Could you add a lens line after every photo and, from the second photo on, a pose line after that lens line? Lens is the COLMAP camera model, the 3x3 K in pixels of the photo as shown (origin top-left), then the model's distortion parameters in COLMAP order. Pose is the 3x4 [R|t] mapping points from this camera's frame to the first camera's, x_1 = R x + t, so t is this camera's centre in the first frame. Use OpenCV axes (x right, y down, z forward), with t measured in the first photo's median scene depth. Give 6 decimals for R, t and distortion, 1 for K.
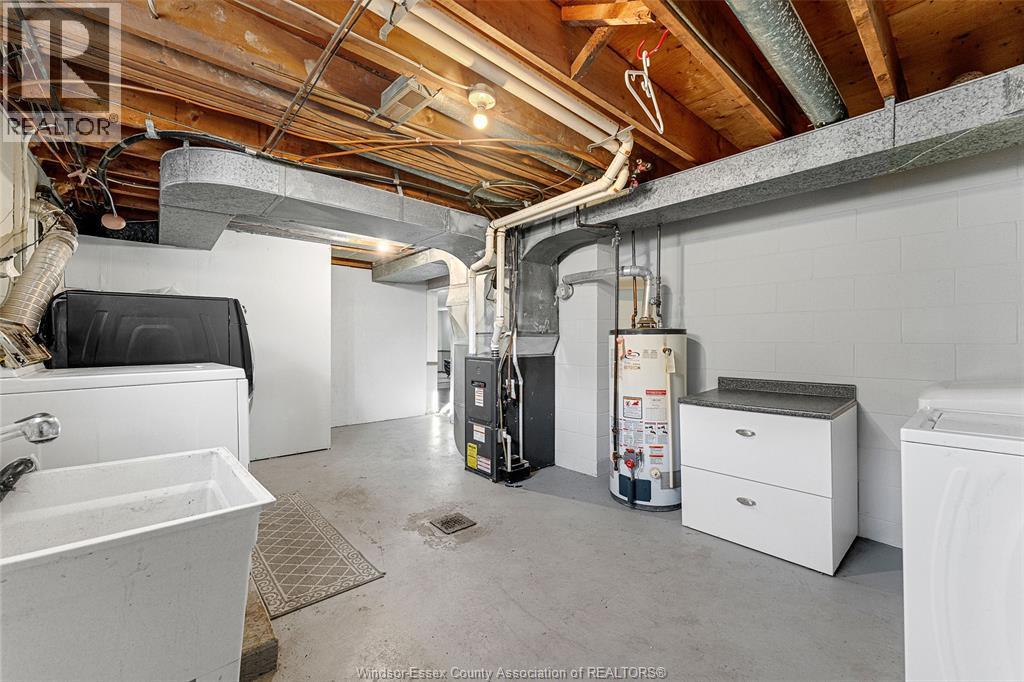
lens RADIAL K [[416.0, 0, 513.1], [0, 416.0, 337.8], [0, 0, 1]] dist [-0.000275, -0.000104]
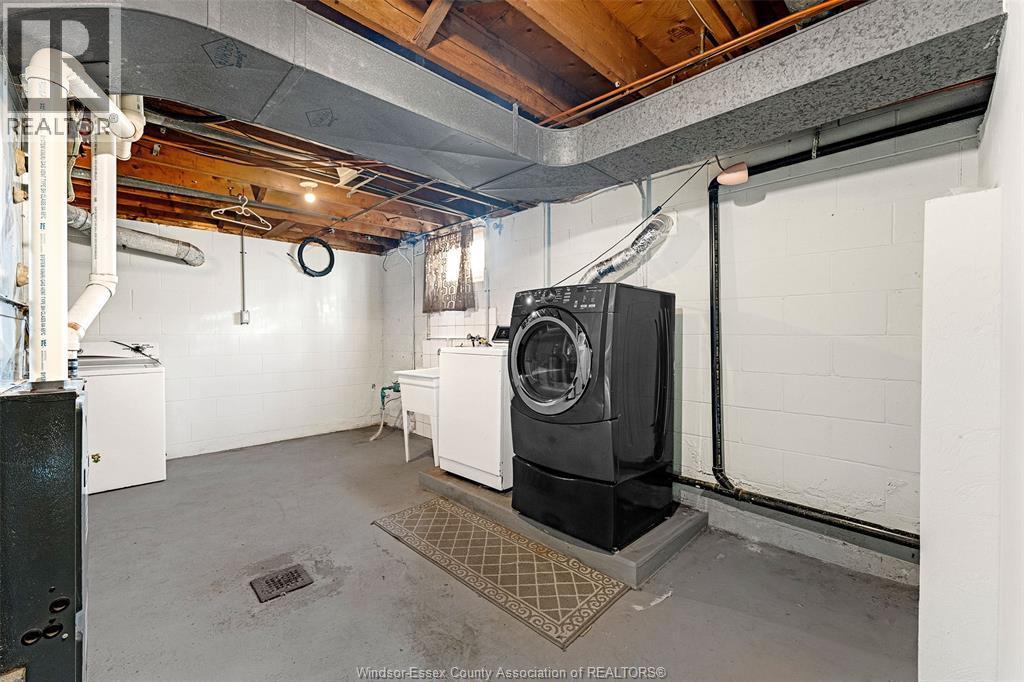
lens RADIAL K [[416.0, 0, 513.1], [0, 416.0, 337.8], [0, 0, 1]] dist [-0.000275, -0.000104]
pose [[-0.998449, -0.003840, -0.055540, -0.533675], [-0.003735, 0.999991, -0.001990, 0.011891], [0.055548, -0.001779, -0.998454, 1.834932]]
